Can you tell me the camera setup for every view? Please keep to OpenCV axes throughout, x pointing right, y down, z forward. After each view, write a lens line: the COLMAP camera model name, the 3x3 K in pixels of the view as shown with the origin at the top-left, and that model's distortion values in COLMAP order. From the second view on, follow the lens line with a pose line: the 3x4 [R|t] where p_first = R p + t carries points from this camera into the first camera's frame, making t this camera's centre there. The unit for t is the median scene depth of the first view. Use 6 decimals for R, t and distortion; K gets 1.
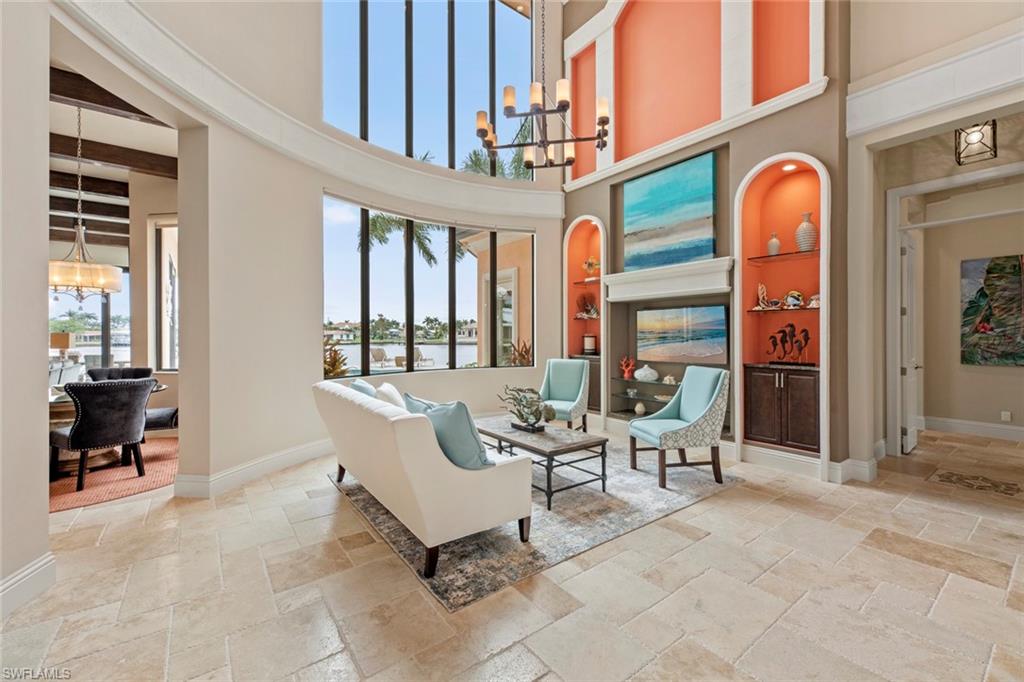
lens RADIAL K [[416.4, 0, 511.0], [0, 416.4, 336.2], [0, 0, 1]] dist [-0.005883, -0.000067]
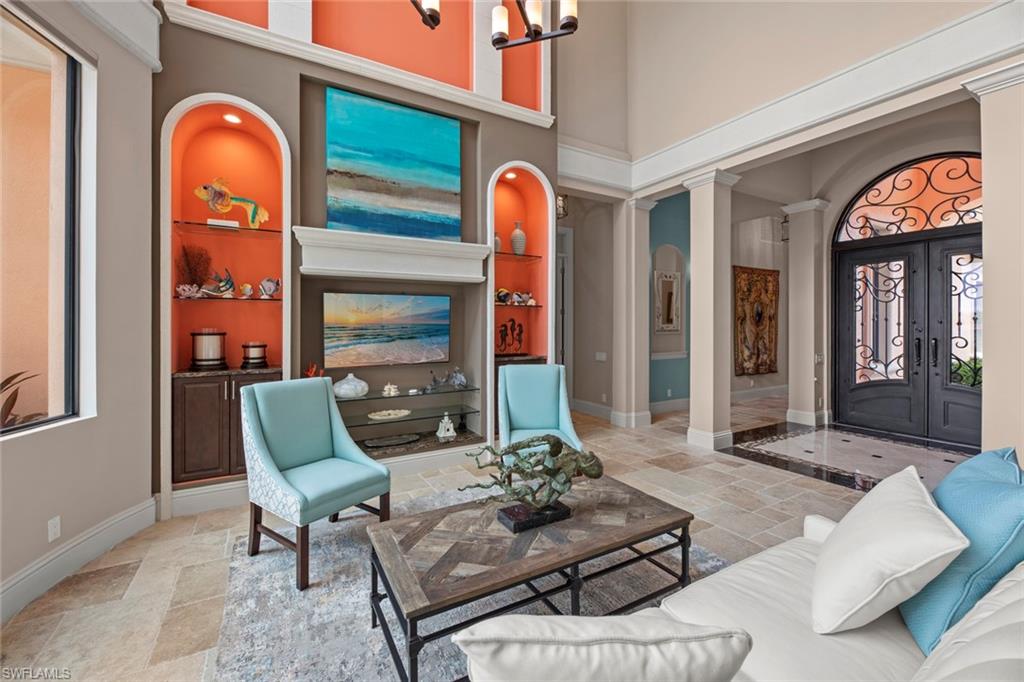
lens RADIAL K [[416.4, 0, 504.2], [0, 416.4, 327.8], [0, 0, 1]] dist [-0.005883, -0.000067]
pose [[0.119337, -0.004986, 0.992841, -0.358360], [0.005549, 0.999975, 0.004354, -0.008910], [-0.992838, 0.004989, 0.119361, 0.755801]]
